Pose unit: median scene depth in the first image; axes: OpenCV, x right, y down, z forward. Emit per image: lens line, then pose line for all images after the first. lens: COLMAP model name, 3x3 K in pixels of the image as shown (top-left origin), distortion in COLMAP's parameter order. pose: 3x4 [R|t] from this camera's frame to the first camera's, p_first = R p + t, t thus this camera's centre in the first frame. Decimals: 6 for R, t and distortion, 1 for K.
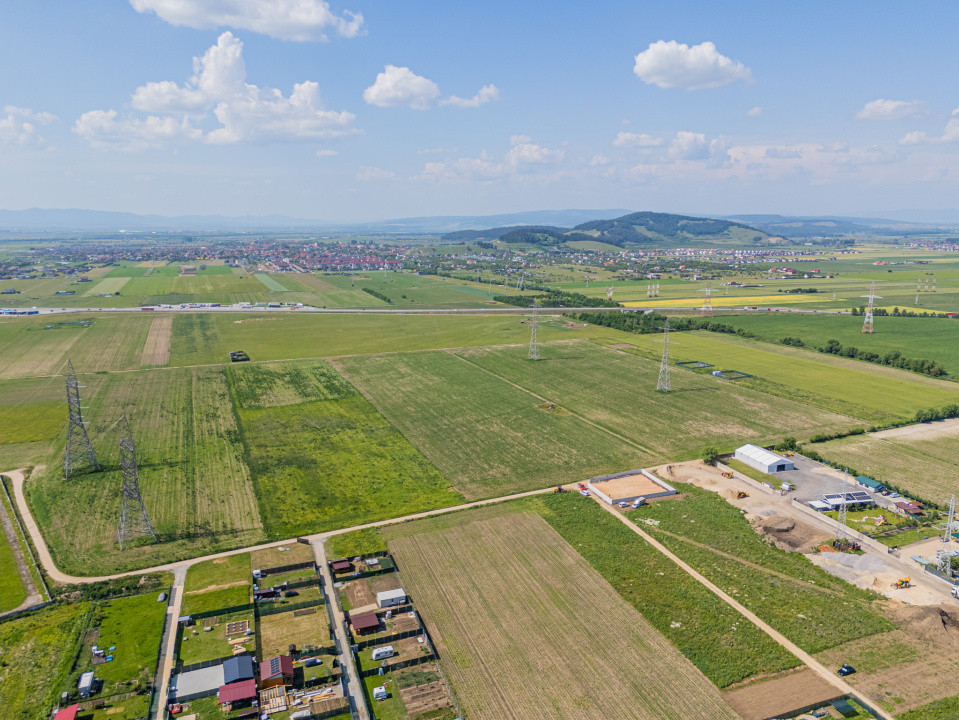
lens RADIAL K [[705.0, 0, 478.4], [0, 705.0, 359.0], [0, 0, 1]] dist [0.075632, -0.073701]
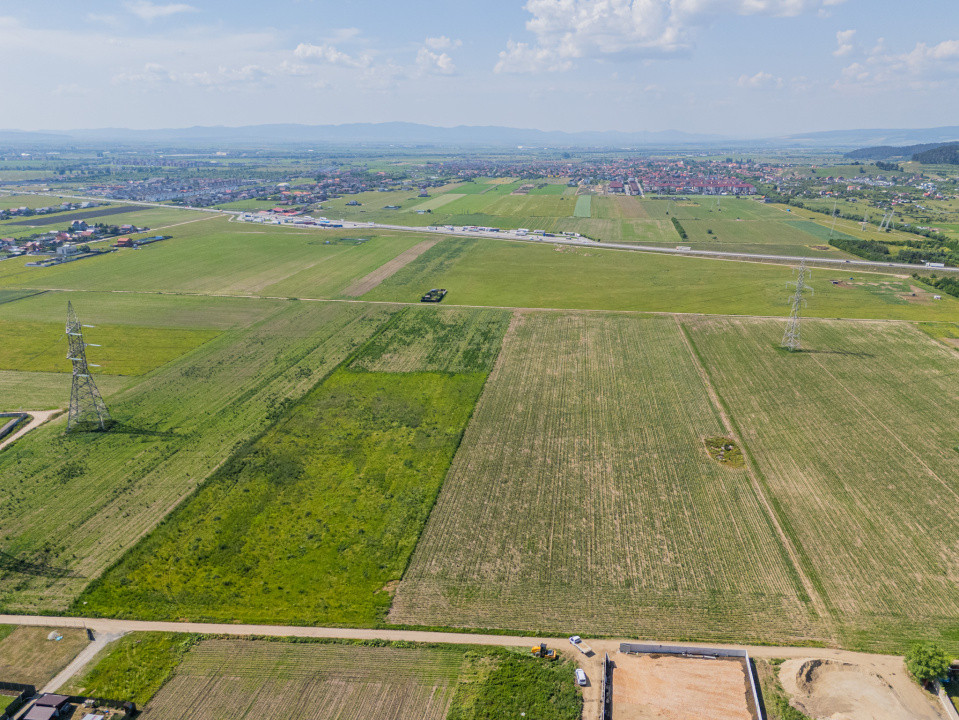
lens RADIAL K [[705.0, 0, 478.4], [0, 705.0, 359.0], [0, 0, 1]] dist [0.075632, -0.073701]
pose [[0.863261, 0.155196, -0.480306, 0.212719], [-0.101235, 0.985458, 0.136468, -0.074418], [0.494501, -0.069184, 0.866419, 0.370071]]
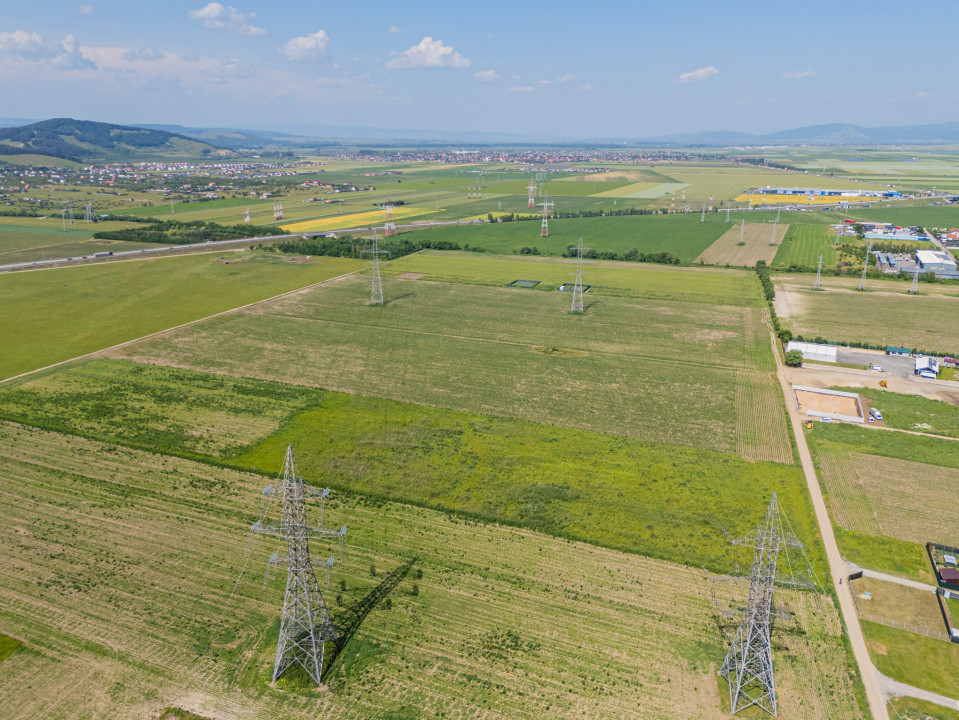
lens RADIAL K [[705.0, 0, 478.4], [0, 705.0, 359.0], [0, 0, 1]] dist [0.075632, -0.073701]
pose [[0.701587, -0.211727, 0.680402, -0.591157], [0.131310, 0.976900, 0.168593, -0.085981], [-0.700381, -0.028939, 0.713183, 0.449371]]
